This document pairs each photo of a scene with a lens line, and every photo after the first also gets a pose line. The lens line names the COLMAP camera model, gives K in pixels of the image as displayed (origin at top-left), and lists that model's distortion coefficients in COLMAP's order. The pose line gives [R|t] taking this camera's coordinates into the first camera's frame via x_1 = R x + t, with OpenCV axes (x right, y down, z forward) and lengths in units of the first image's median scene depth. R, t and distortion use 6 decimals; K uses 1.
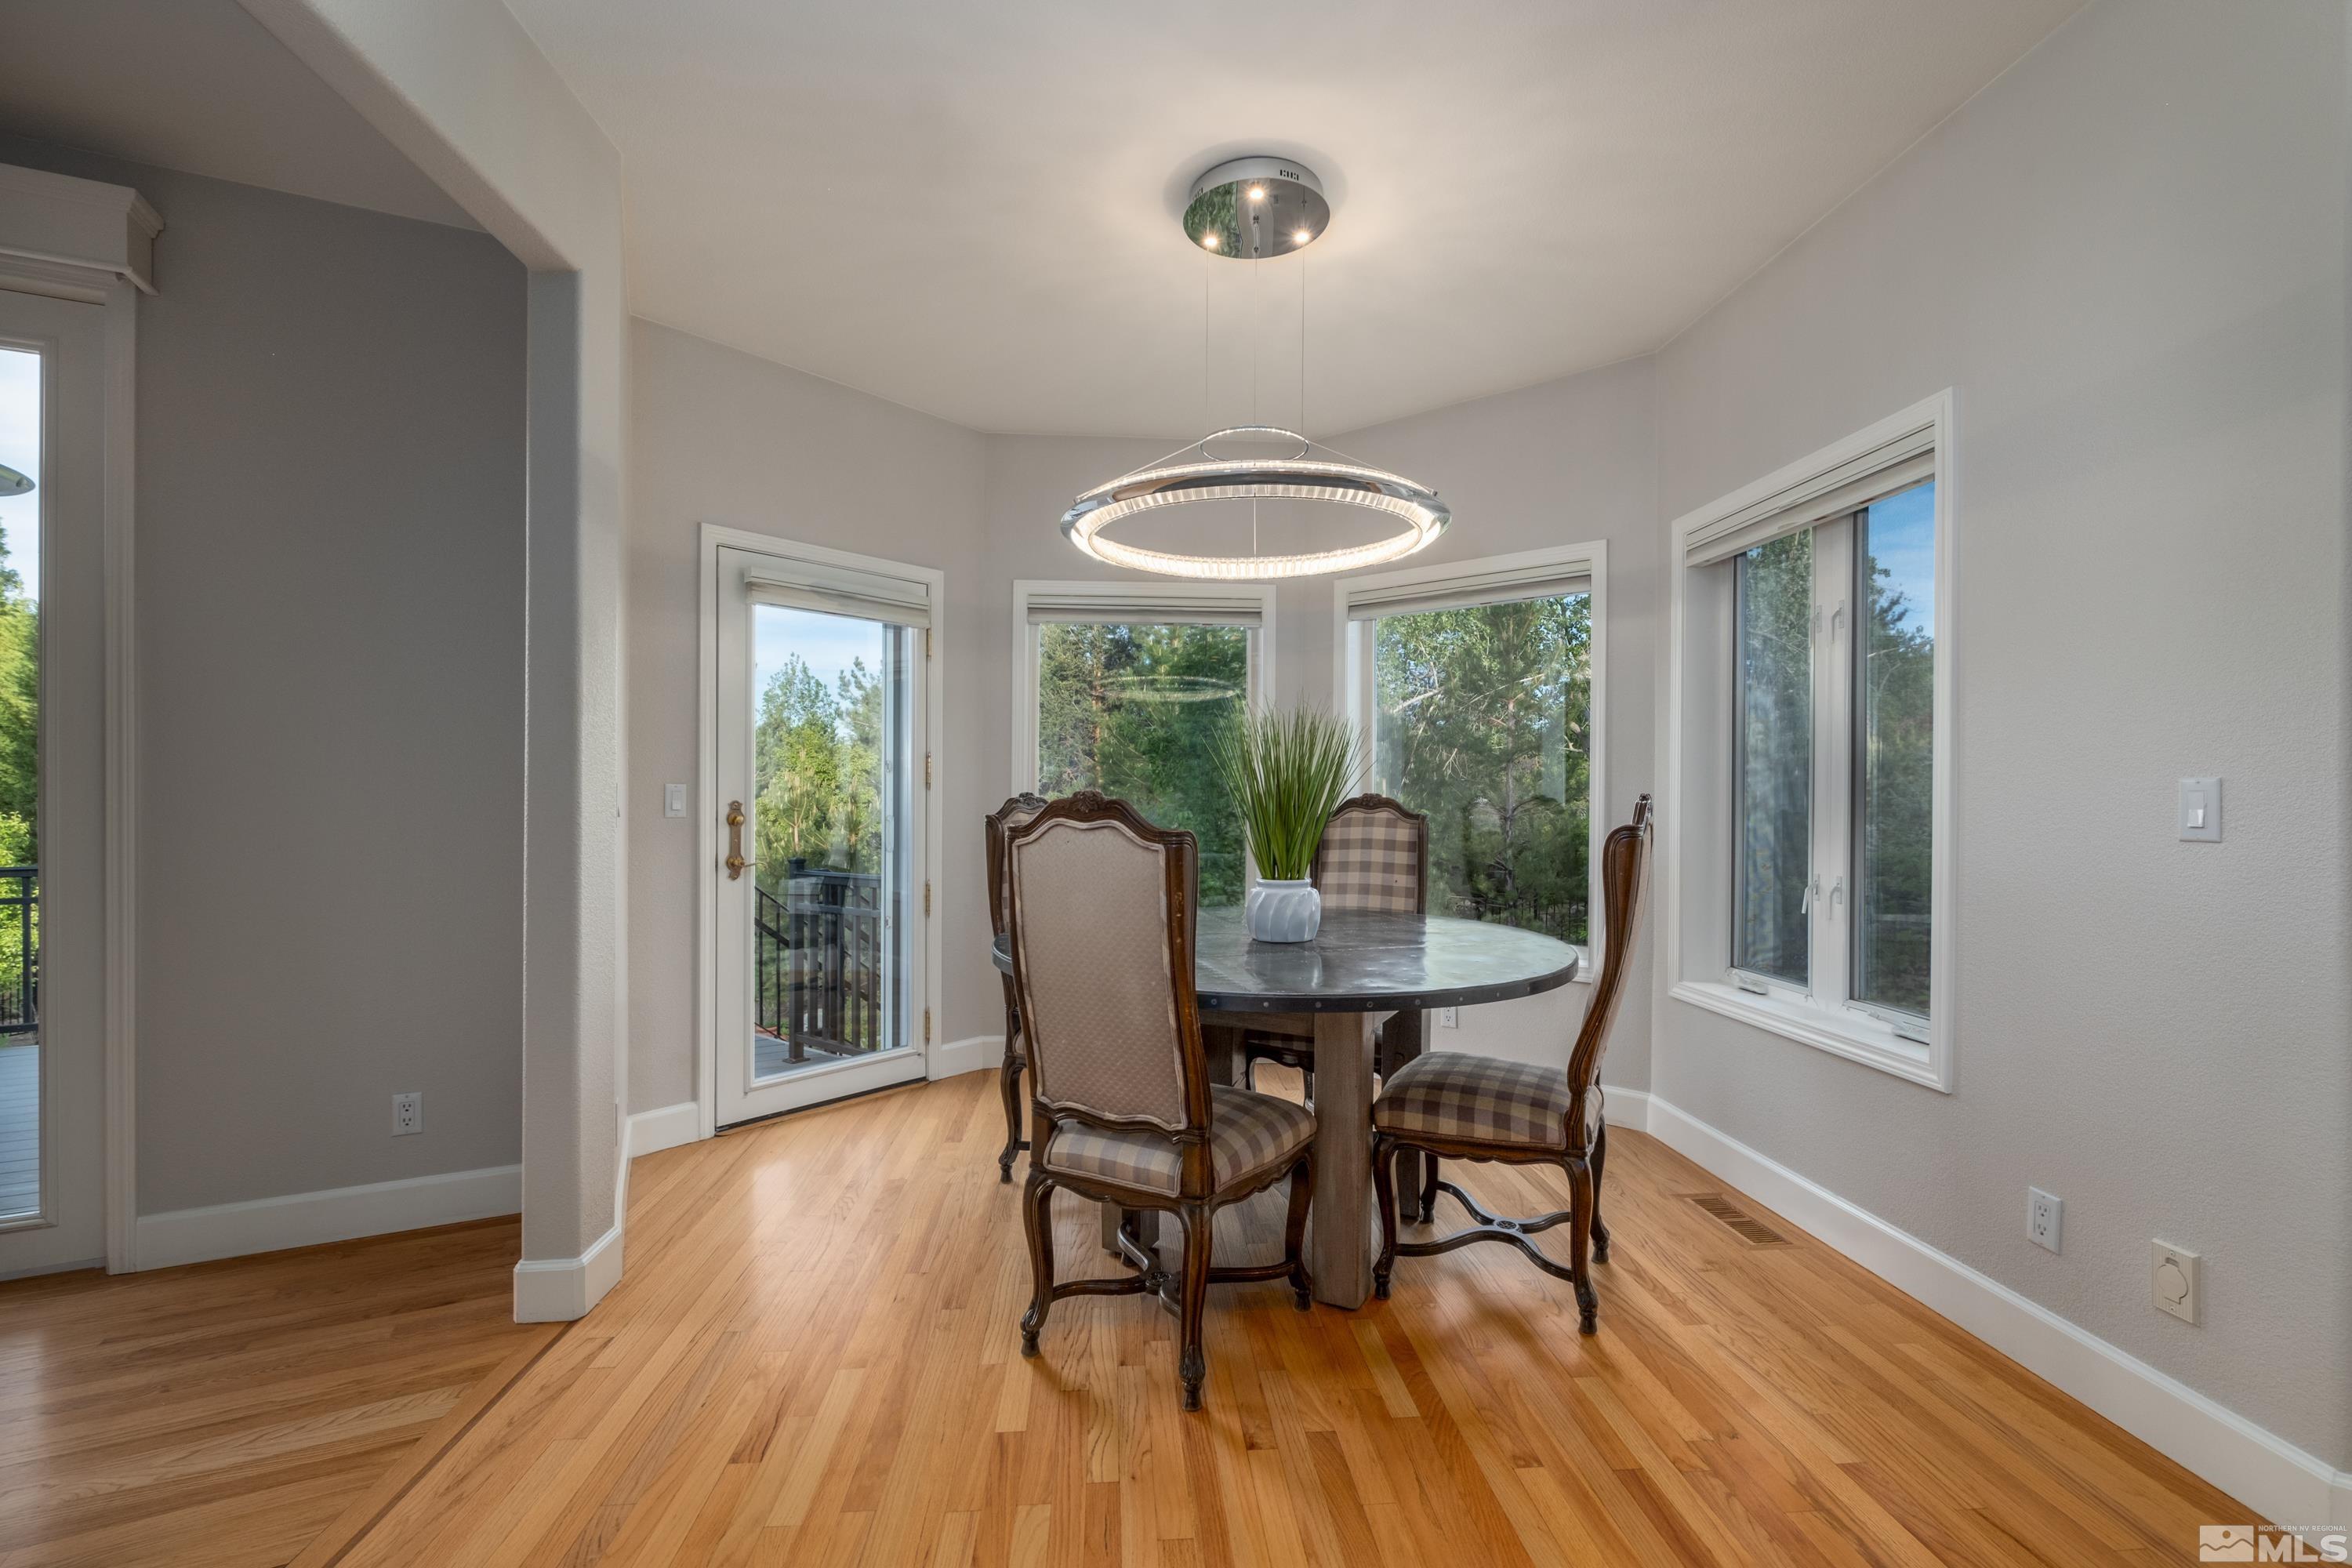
lens RADIAL K [[1039.1, 0, 1179.2], [0, 1039.1, 791.0], [0, 0, 1]] dist [-0.002890, 0.000362]
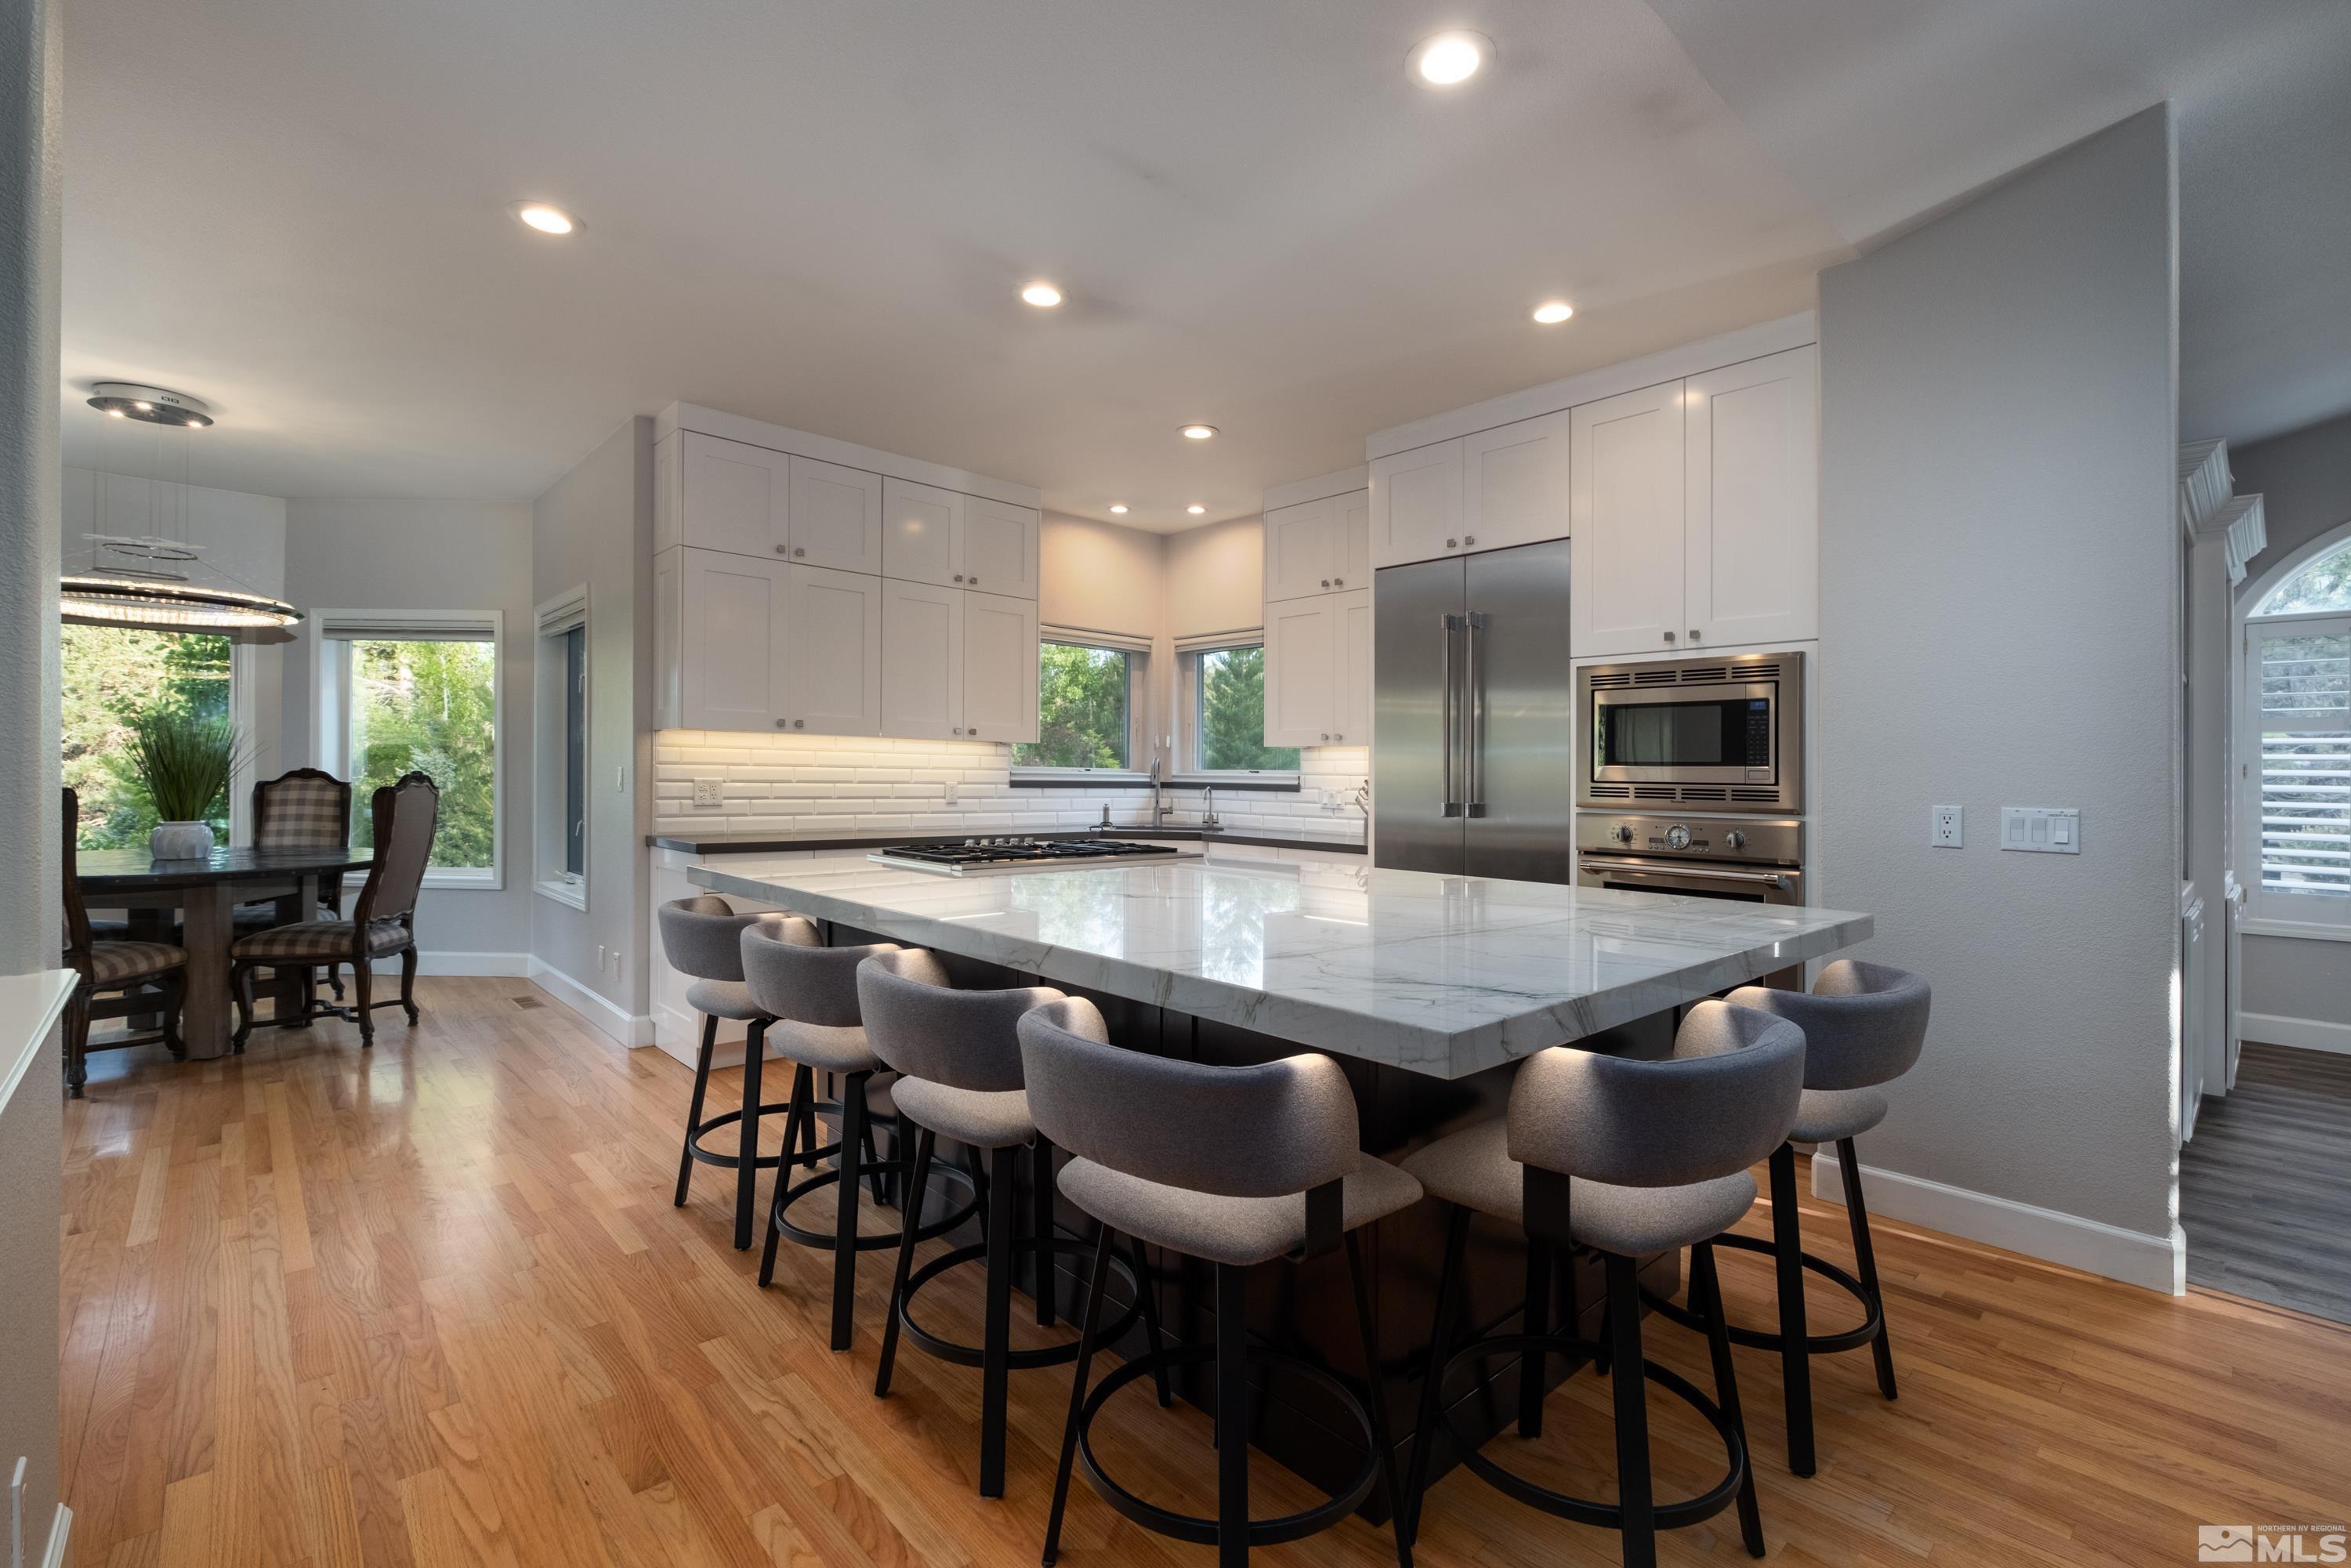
lens RADIAL K [[1038.6, 0, 1173.1], [0, 1038.6, 781.7], [0, 0, 1]] dist [-0.002890, 0.000362]
pose [[0.779878, 0.004999, 0.625912, 0.226209], [-0.012639, 0.999890, 0.007762, -0.004974], [-0.625804, -0.013964, 0.779855, -0.927190]]
